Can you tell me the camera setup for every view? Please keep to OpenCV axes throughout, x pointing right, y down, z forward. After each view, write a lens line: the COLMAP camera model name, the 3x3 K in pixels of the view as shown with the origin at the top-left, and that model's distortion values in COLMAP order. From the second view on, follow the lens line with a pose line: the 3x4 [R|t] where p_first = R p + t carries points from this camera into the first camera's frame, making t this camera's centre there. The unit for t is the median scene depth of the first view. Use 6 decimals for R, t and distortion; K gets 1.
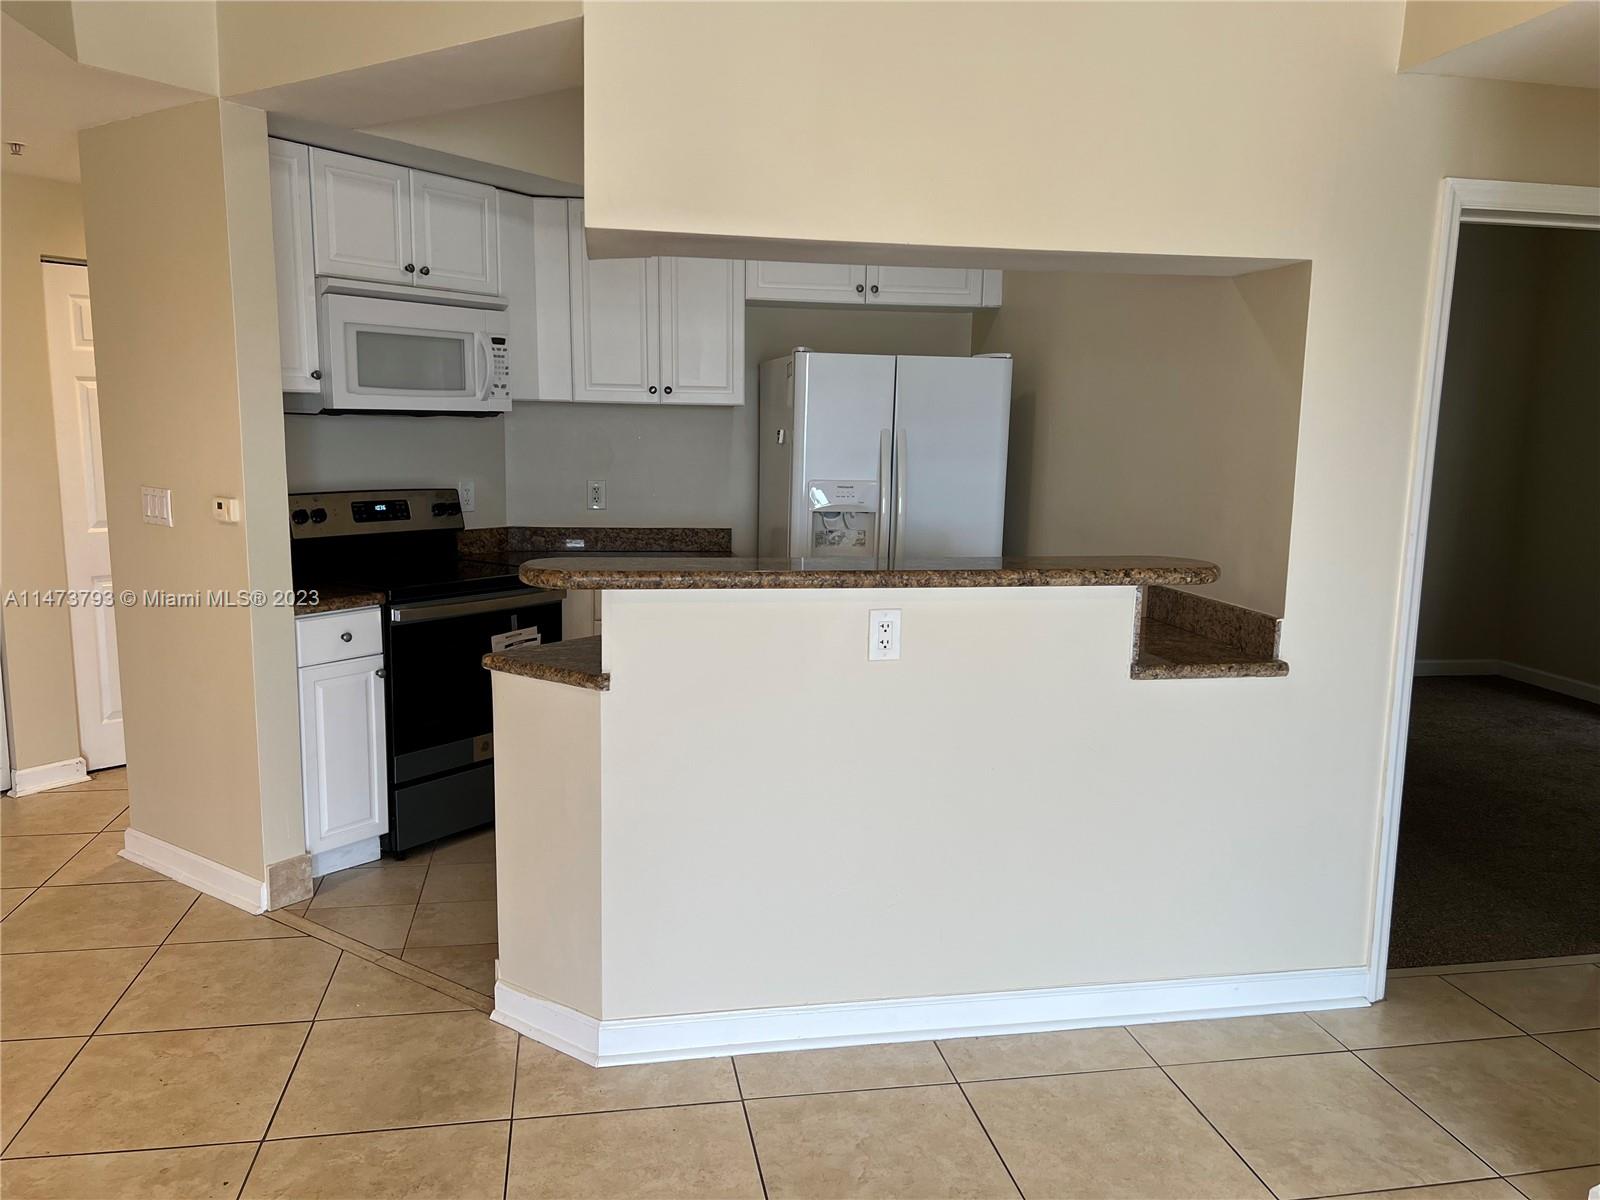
lens RADIAL K [[1199.7, 0, 793.0], [0, 1199.7, 612.3], [0, 0, 1]] dist [0.055425, -0.061966]
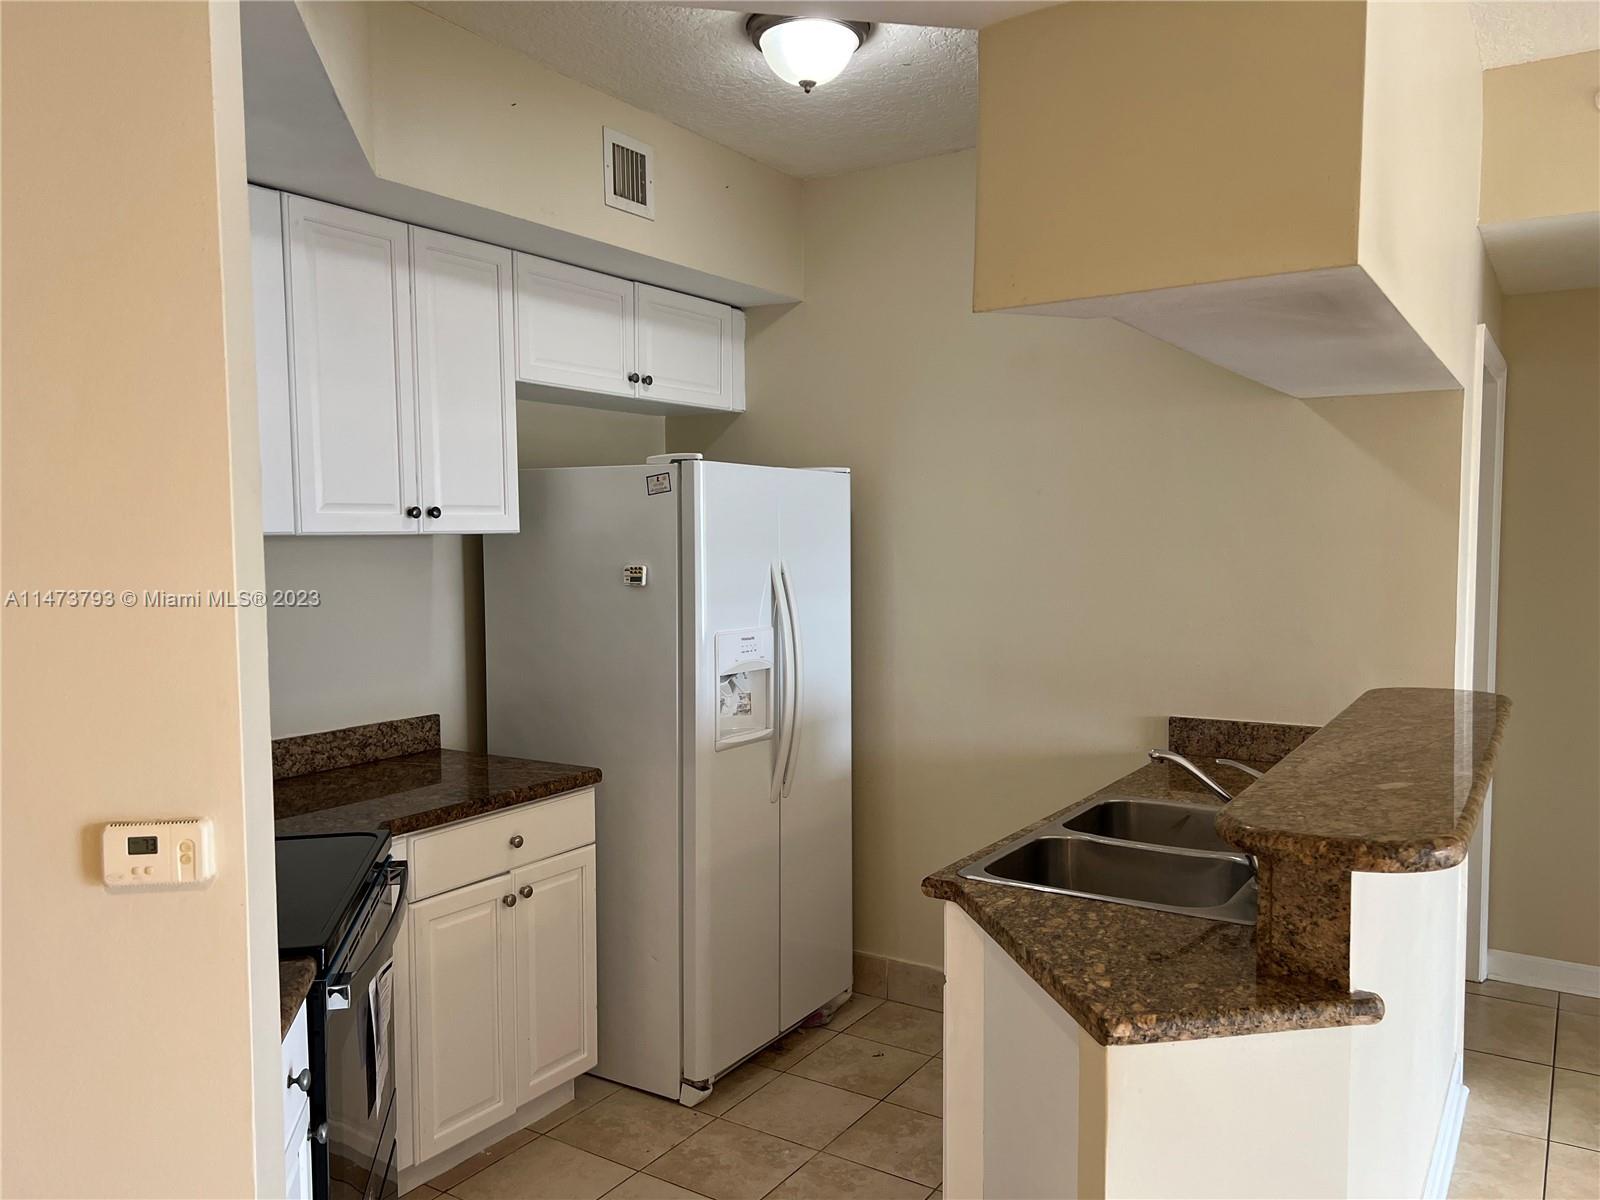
lens RADIAL K [[1199.7, 0, 802.6], [0, 1199.7, 594.6], [0, 0, 1]] dist [0.055425, -0.061966]
pose [[0.680703, -0.060913, 0.730023, -0.516027], [0.132940, 0.990262, -0.041331, -0.104587], [-0.720396, 0.125184, 0.682172, 0.501244]]
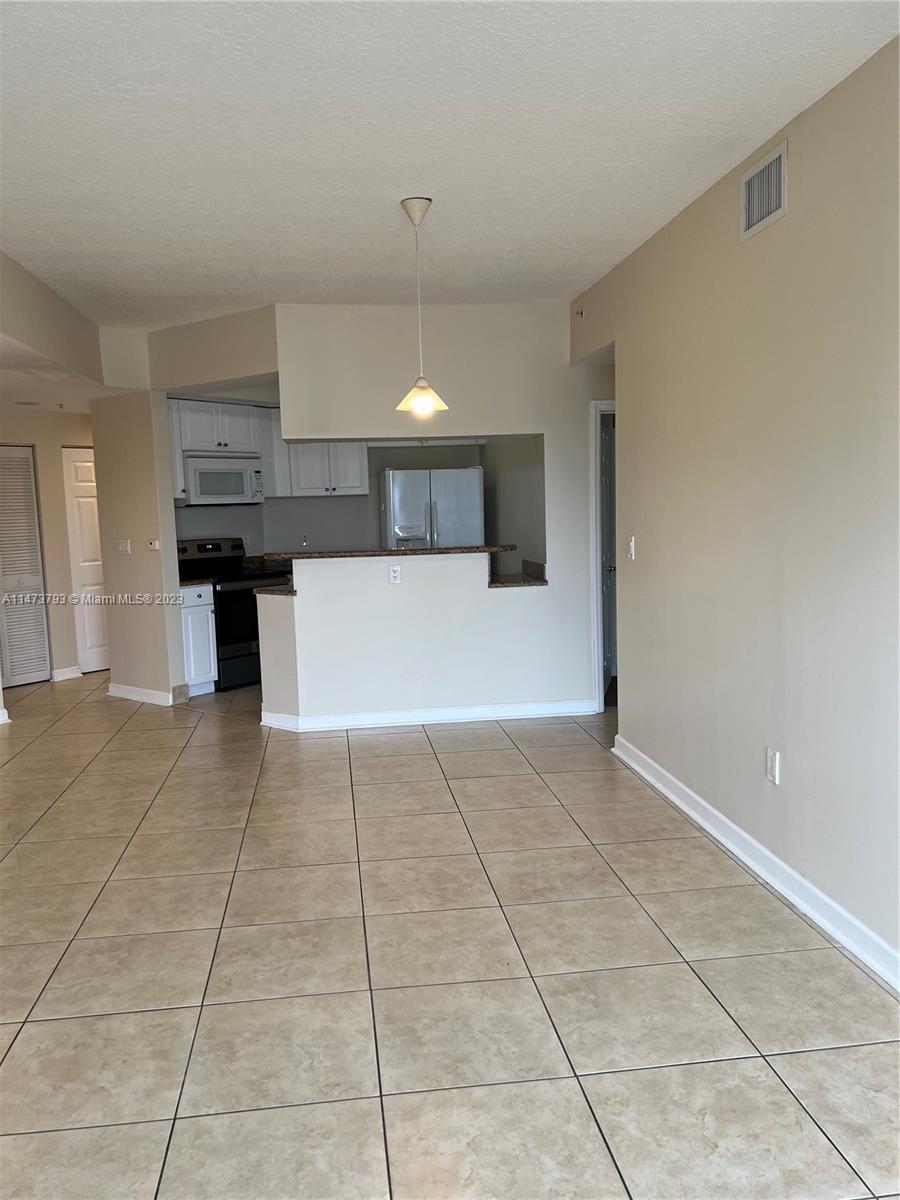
lens RADIAL K [[899.8, 0, 437.4], [0, 899.8, 600.7], [0, 0, 1]] dist [0.055425, -0.061966]
pose [[0.997422, -0.042495, -0.057831, 0.203806], [0.039530, 0.997891, -0.051480, 0.133190], [0.059896, 0.049061, 0.996998, -0.746089]]
